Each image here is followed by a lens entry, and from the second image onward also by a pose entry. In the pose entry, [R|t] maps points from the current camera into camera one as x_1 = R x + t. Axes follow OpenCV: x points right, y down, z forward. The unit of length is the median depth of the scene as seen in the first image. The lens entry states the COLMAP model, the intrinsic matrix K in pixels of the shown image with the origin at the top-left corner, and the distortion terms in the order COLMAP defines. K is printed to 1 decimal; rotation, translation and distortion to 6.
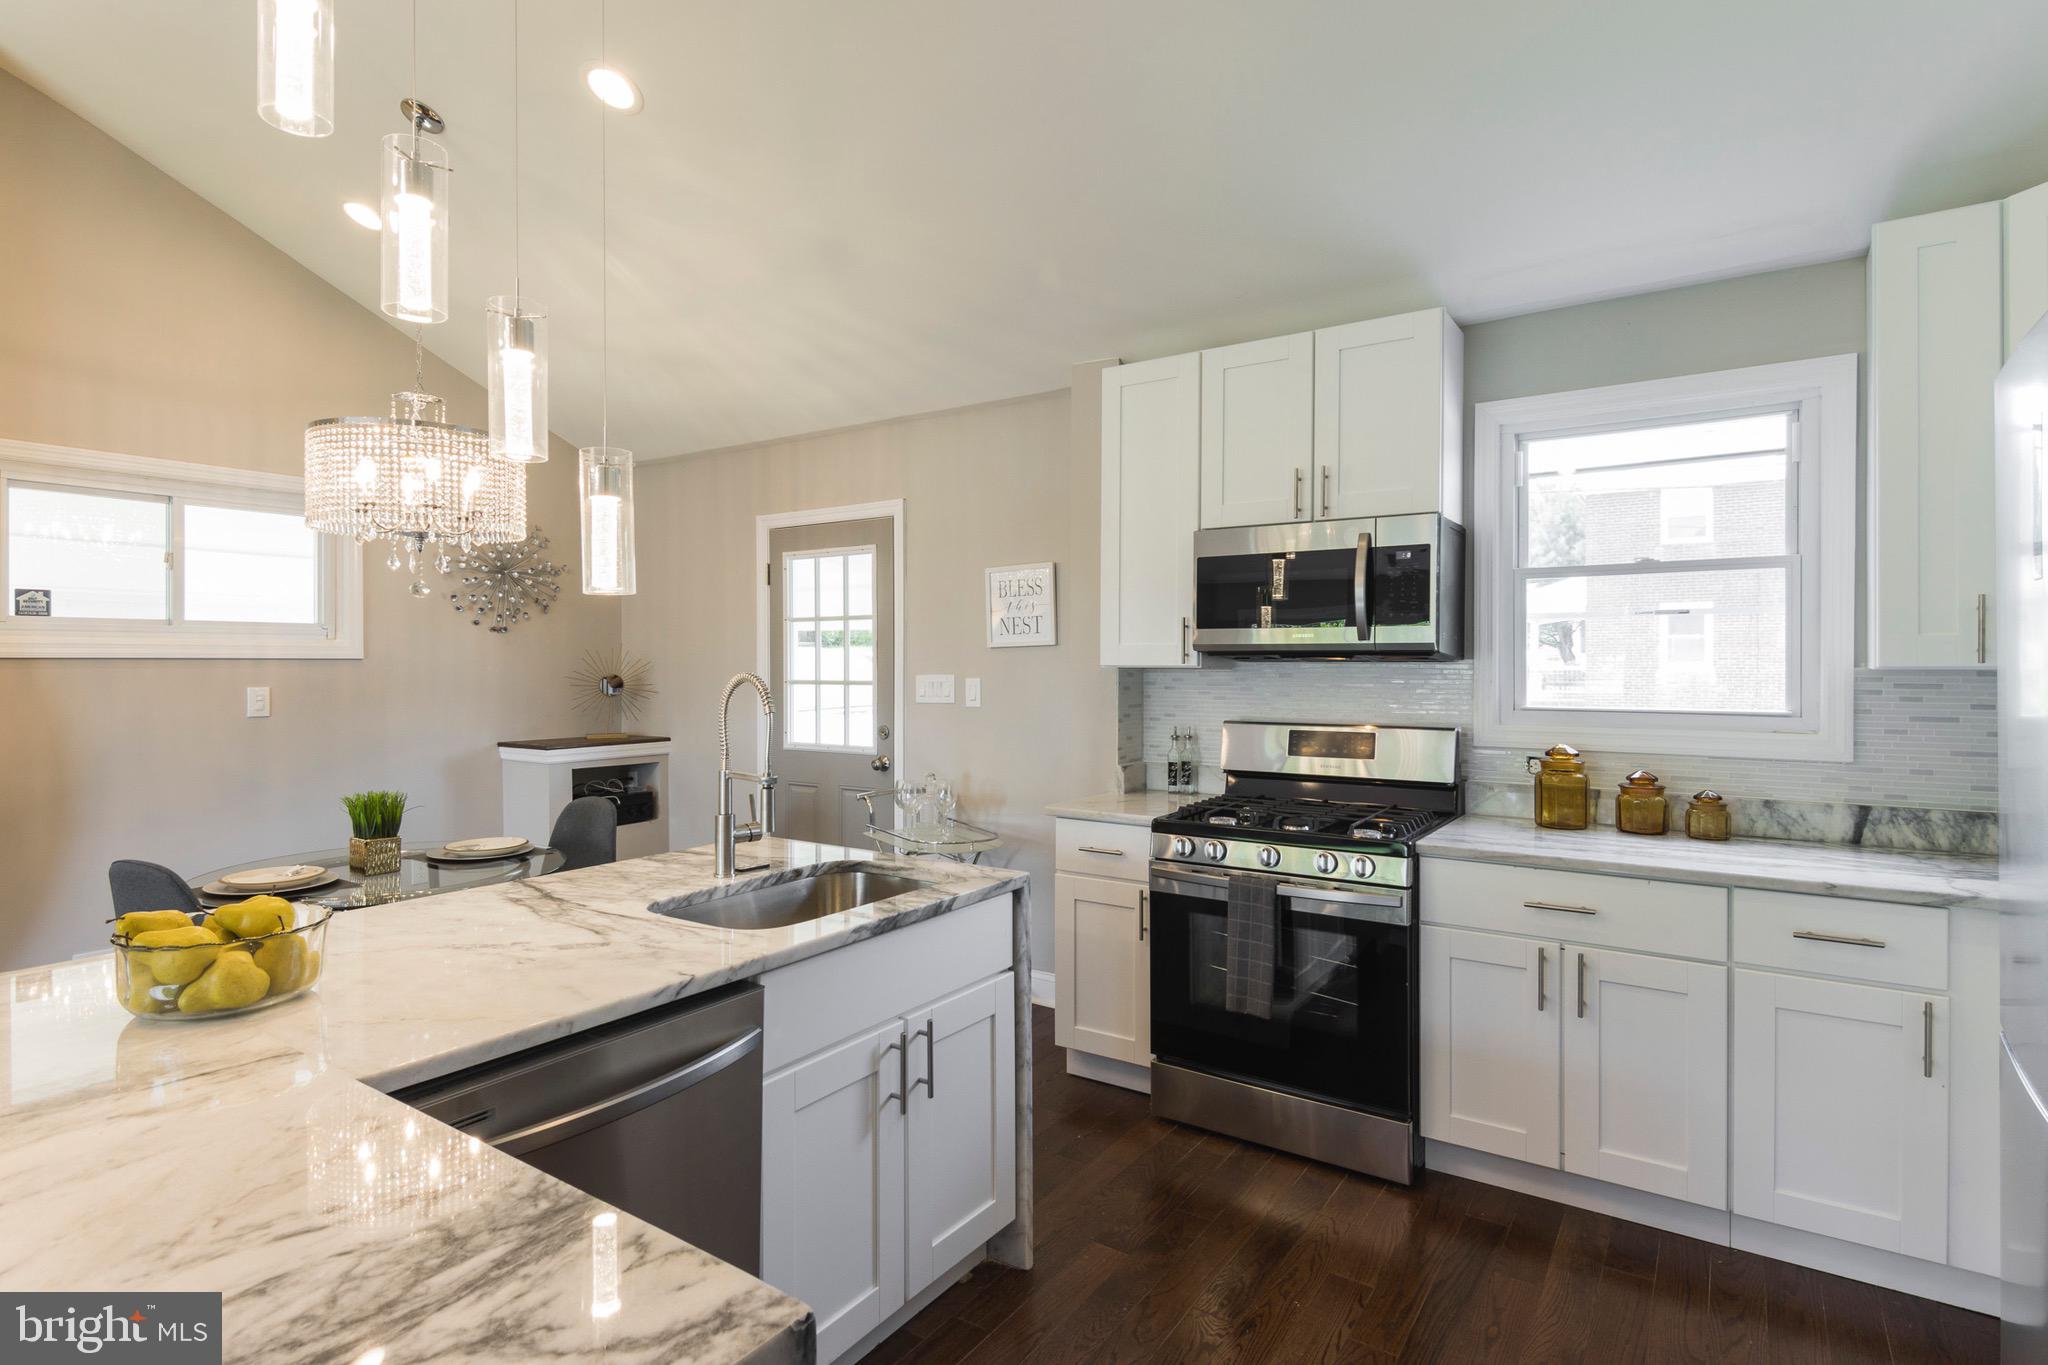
lens RADIAL K [[1023.1, 0, 1018.4], [0, 1023.1, 670.5], [0, 0, 1]] dist [0.021510, -0.014529]
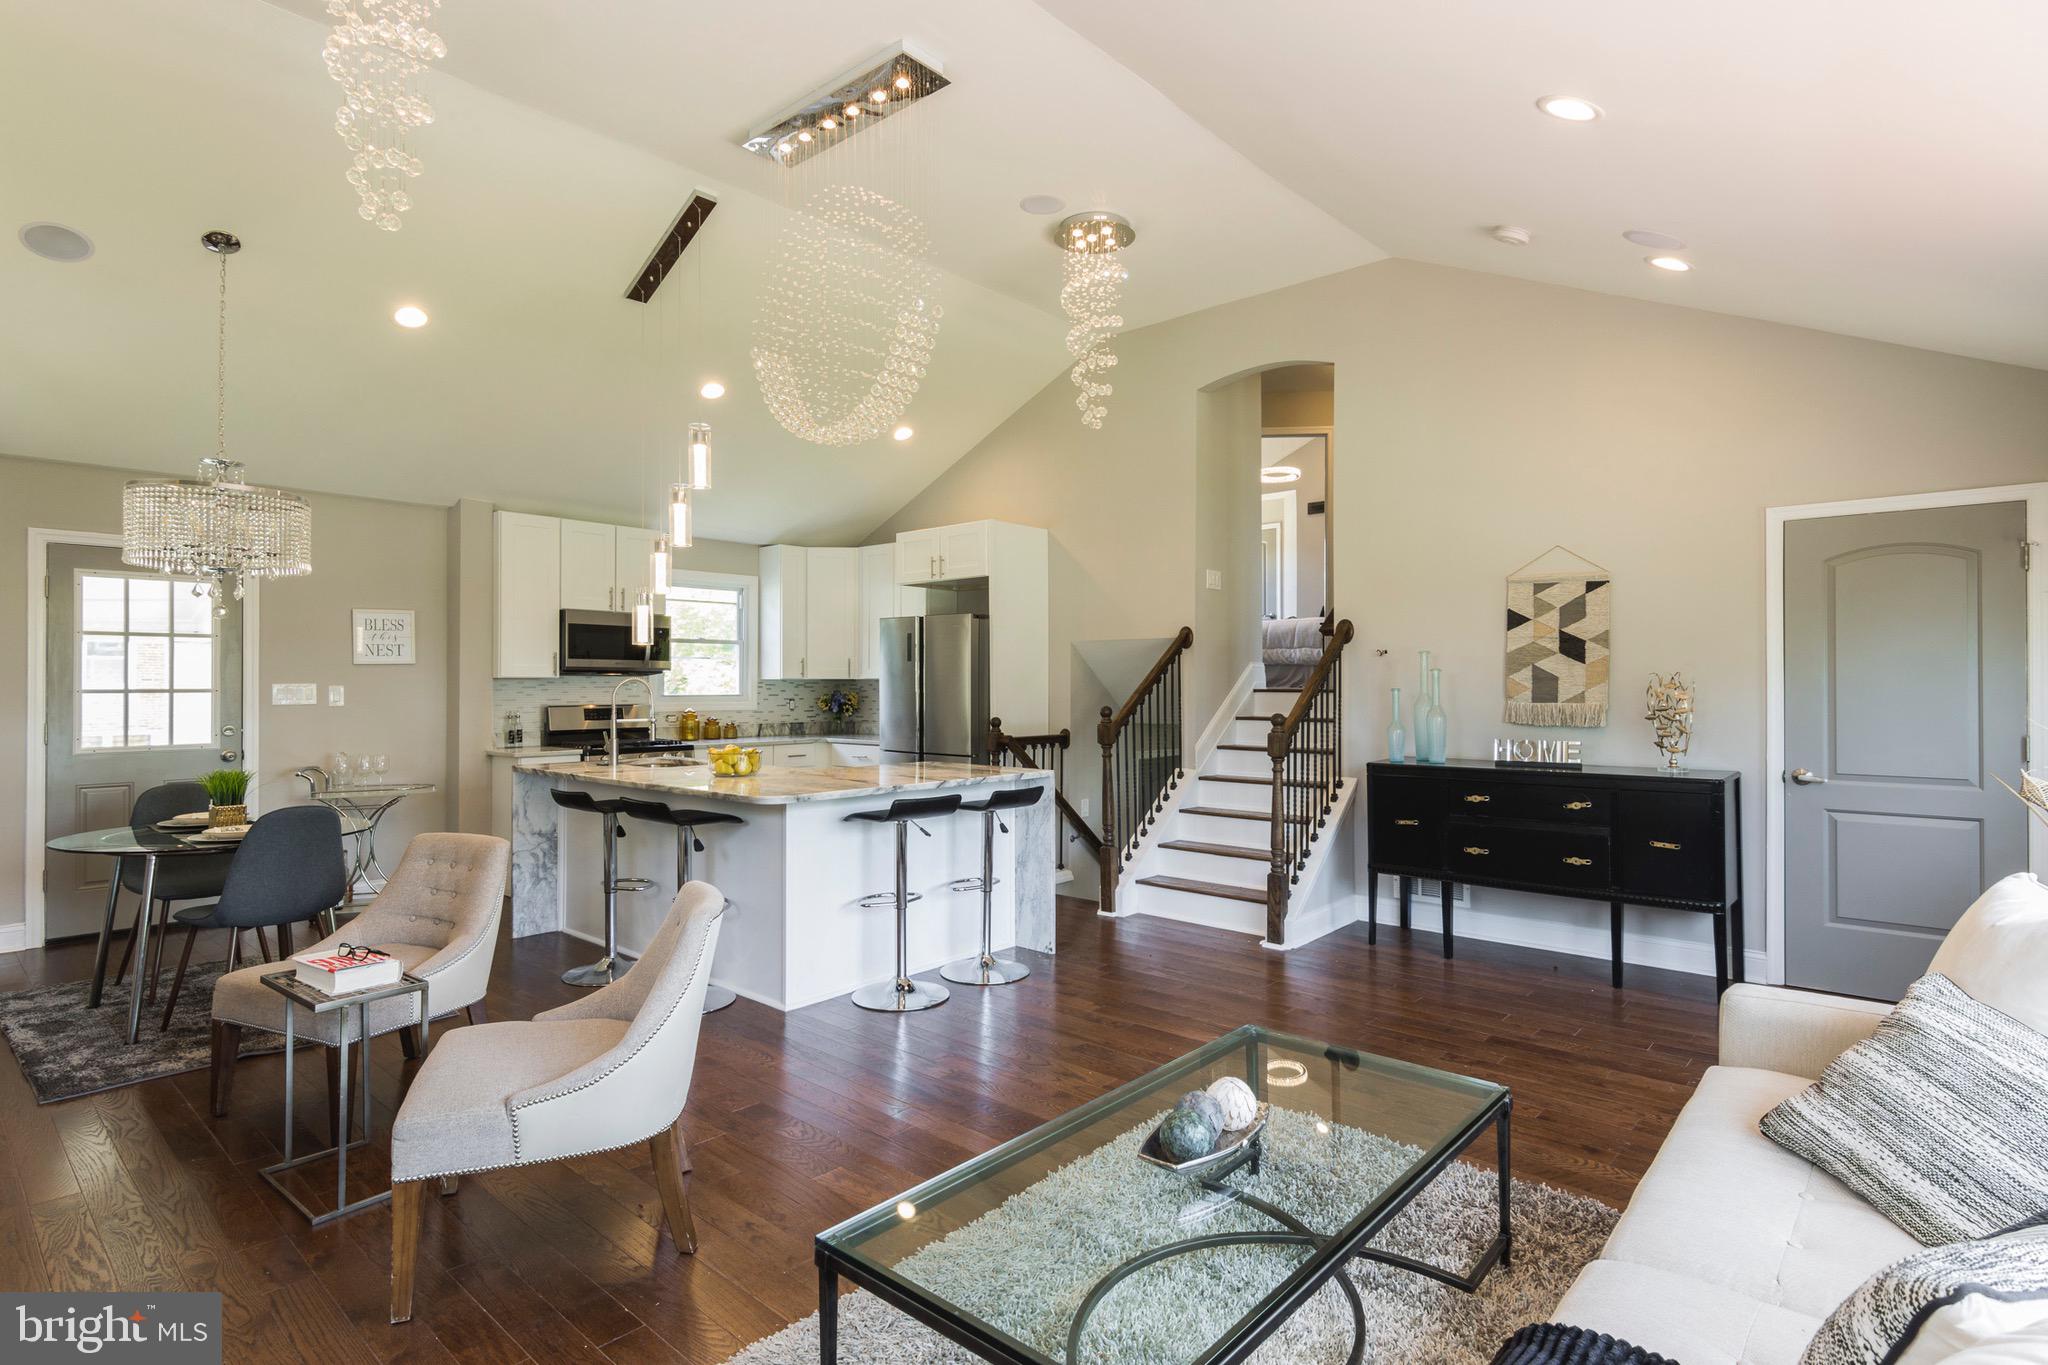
lens RADIAL K [[1019.0, 0, 1024.0], [0, 1019.0, 682.5], [0, 0, 1]] dist [0.012899, -0.000615]
pose [[0.128962, 0.002866, 0.991645, -1.787741], [0.008685, 0.999954, -0.004019, 0.022795], [-0.991612, 0.009131, 0.128931, -0.151418]]
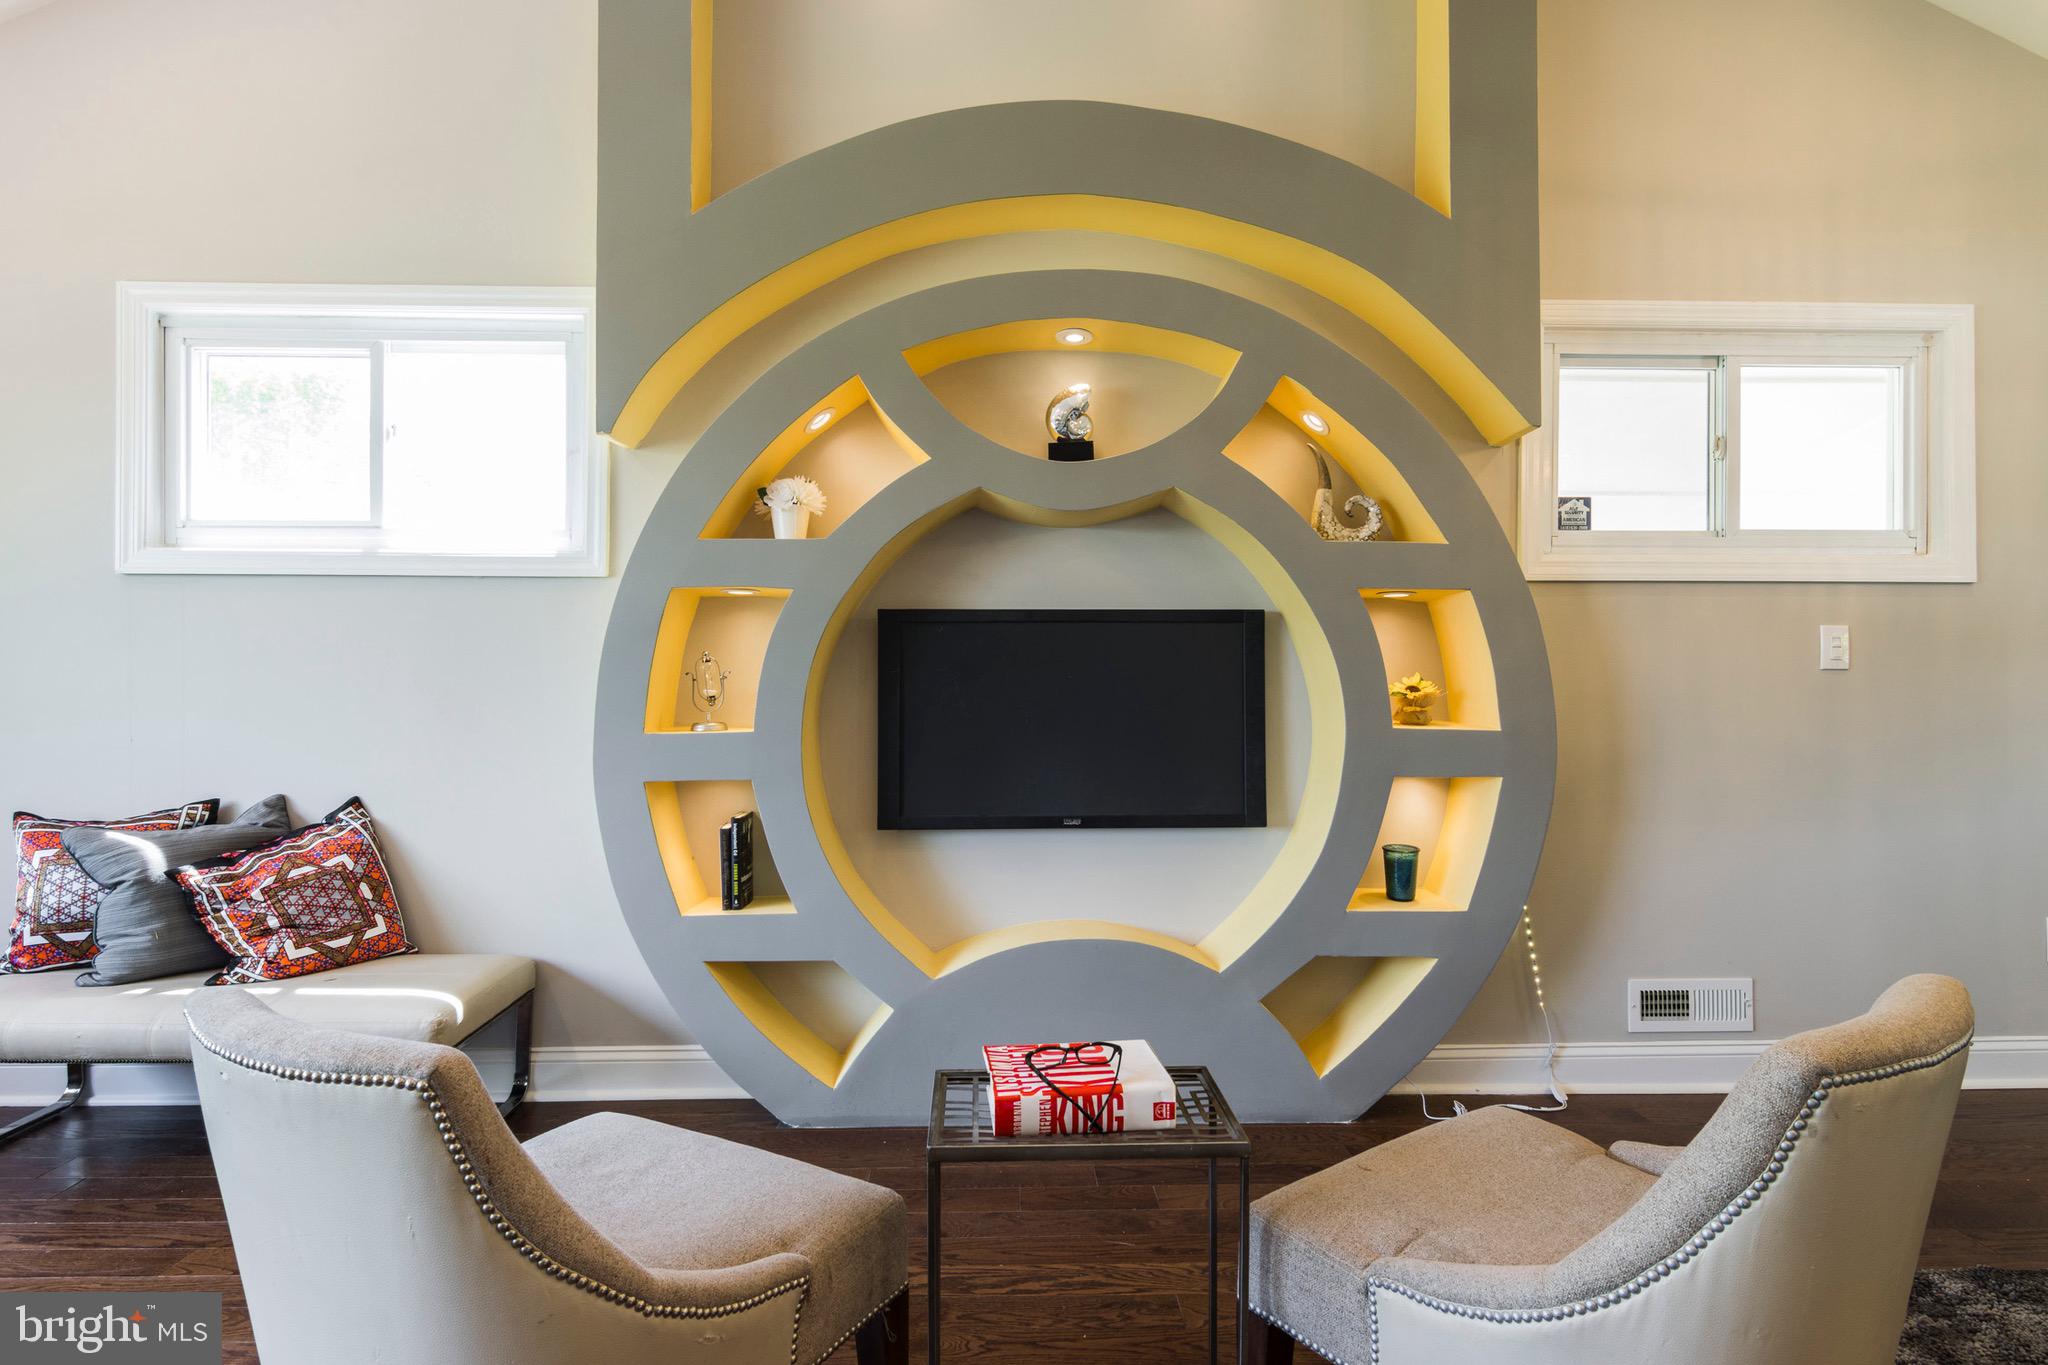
lens RADIAL K [[1058.3, 0, 1022.6], [0, 1058.3, 659.8], [0, 0, 1]] dist [0.016264, -0.016979]
pose [[0.586894, -0.002608, -0.809659, -0.656603], [-0.009103, 0.999910, -0.009819, 0.068465], [0.809612, 0.013133, 0.586818, 0.223705]]
